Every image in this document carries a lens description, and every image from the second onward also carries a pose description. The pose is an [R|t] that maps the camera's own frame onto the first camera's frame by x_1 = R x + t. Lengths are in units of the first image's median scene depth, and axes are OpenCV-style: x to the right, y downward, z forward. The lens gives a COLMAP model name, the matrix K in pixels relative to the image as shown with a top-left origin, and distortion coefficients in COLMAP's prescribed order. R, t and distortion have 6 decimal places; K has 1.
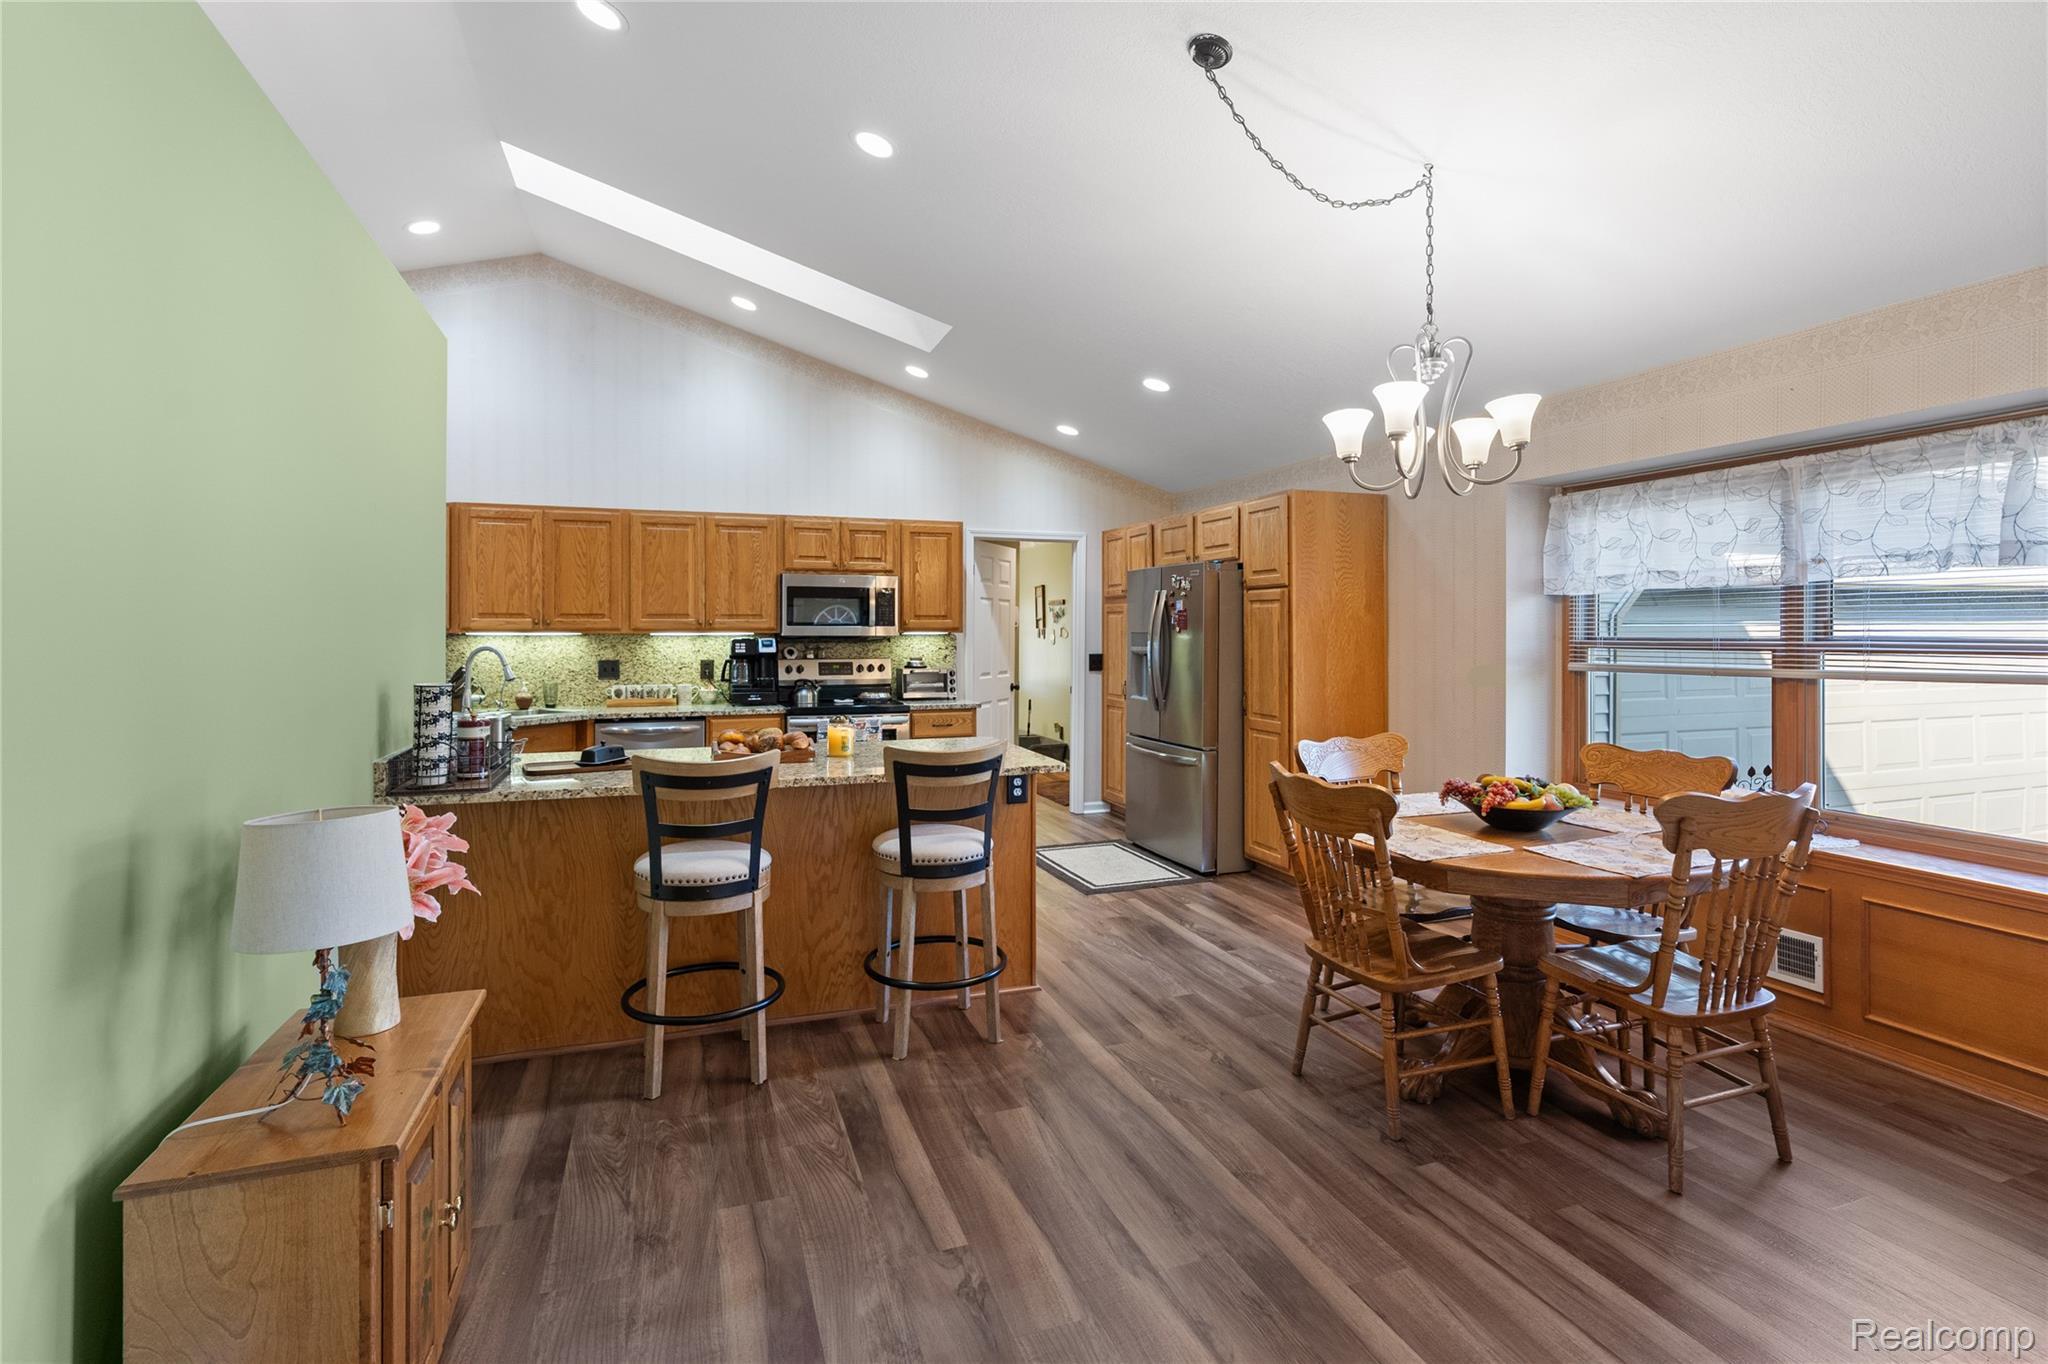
lens RADIAL K [[945.0, 0, 1017.6], [0, 945.0, 628.3], [0, 0, 1]] dist [-0.002024, -0.000109]
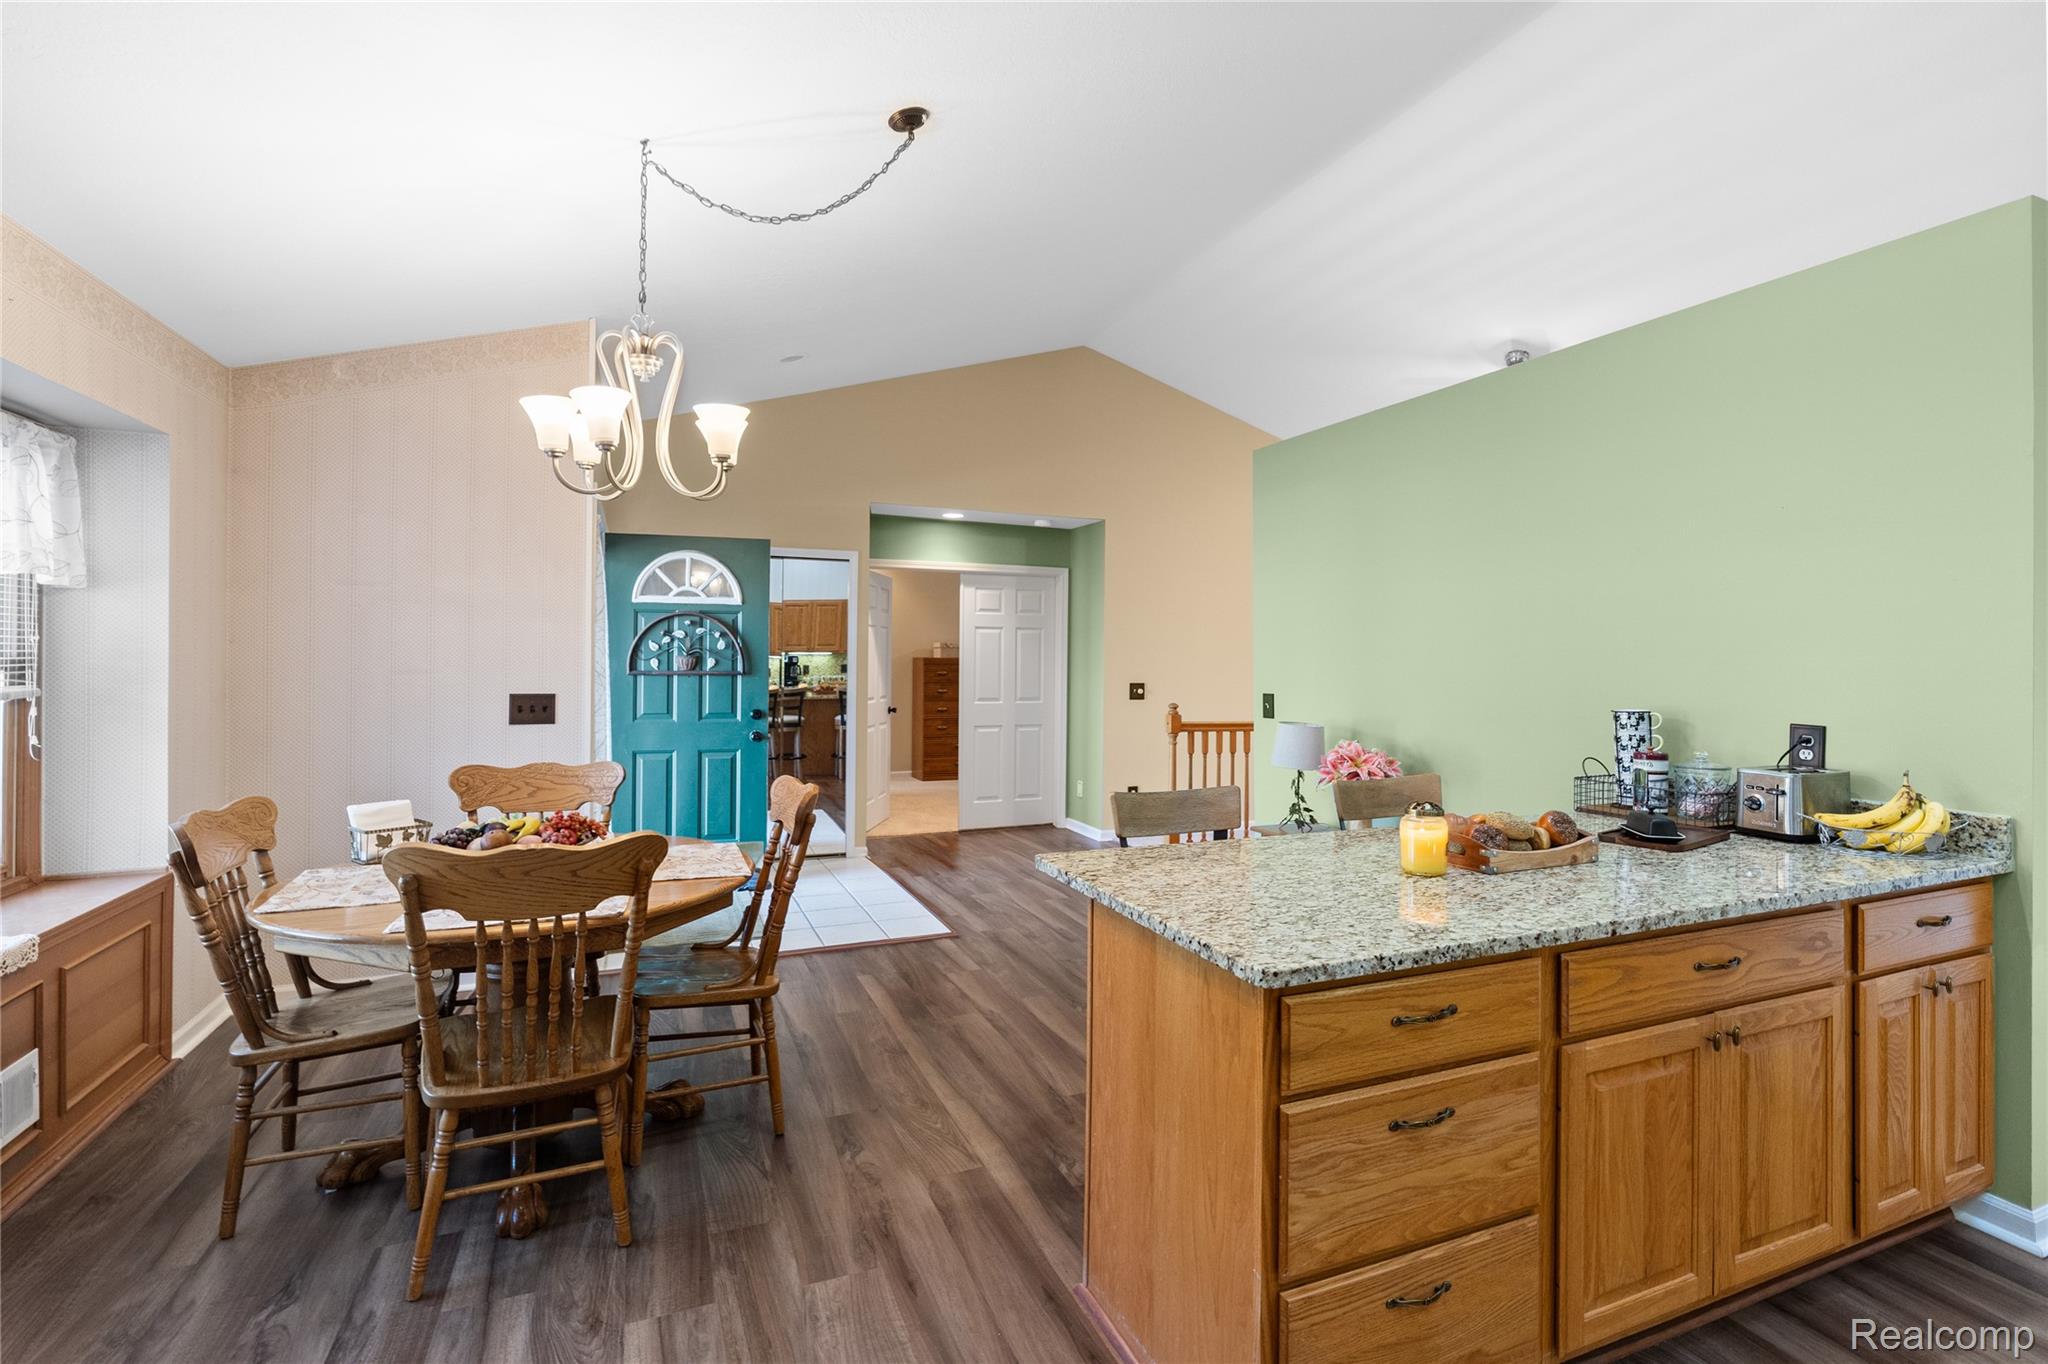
lens RADIAL K [[940.0, 0, 1026.5], [0, 940.0, 633.2], [0, 0, 1]] dist [-0.005026, 0.000761]
pose [[-0.998845, -0.009931, -0.047002, 0.052241], [-0.008679, 0.999604, -0.026763, 0.003797], [0.047249, -0.026324, -0.998536, 0.979169]]
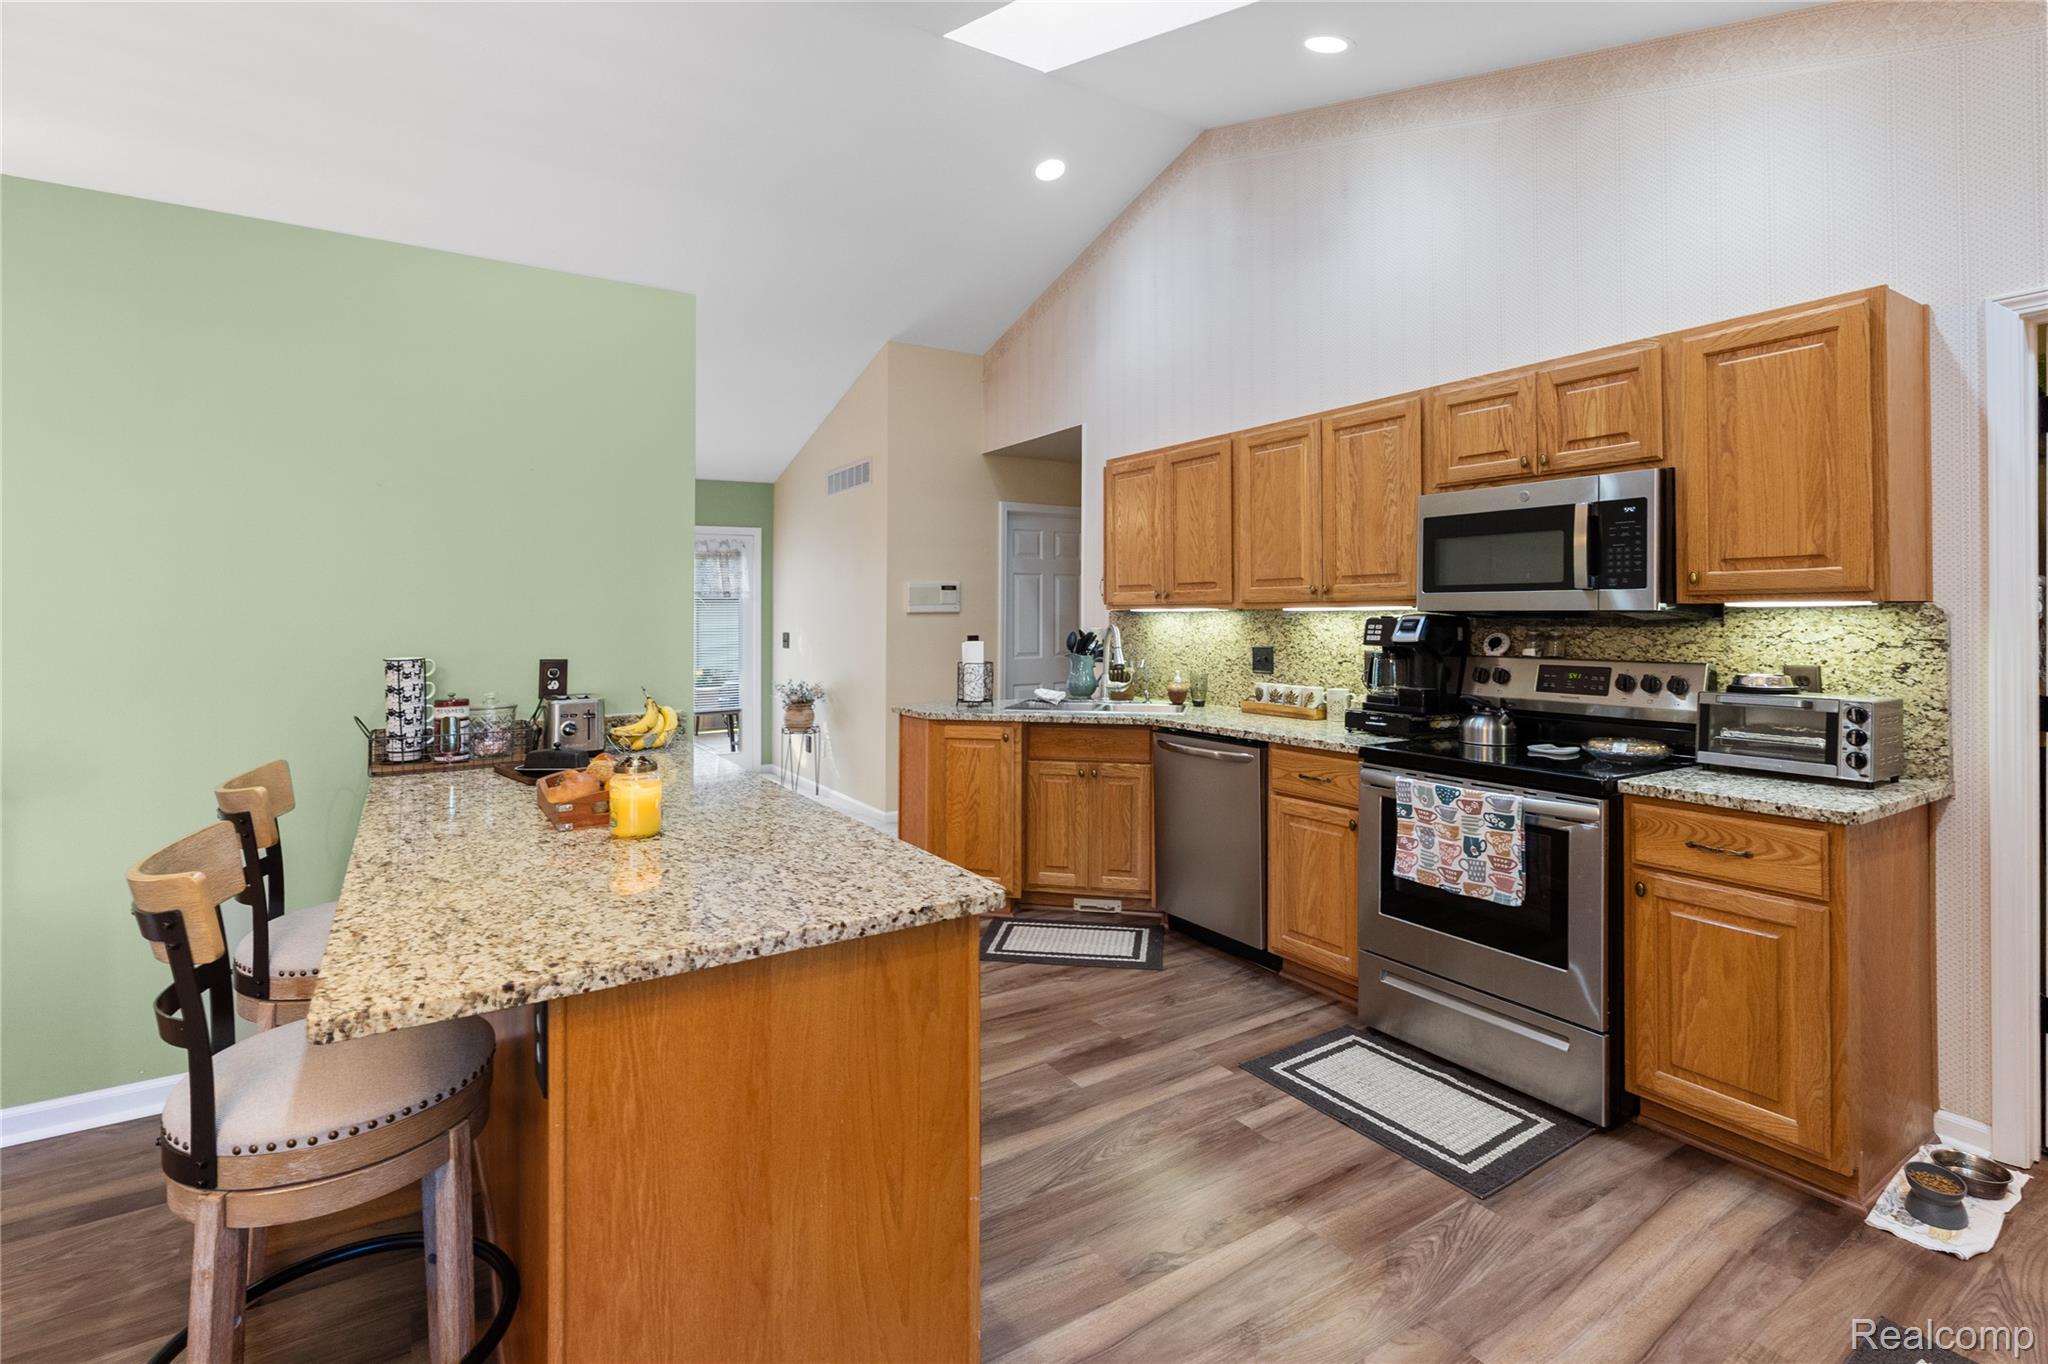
lens RADIAL K [[954.8, 0, 1024.3], [0, 954.8, 599.7], [0, 0, 1]] dist [-0.002709, -0.000021]
pose [[0.226593, -0.017080, -0.973840, 0.236177], [0.005396, 0.999853, -0.016281, 0.009221], [0.973974, -0.001566, 0.226652, 0.680432]]
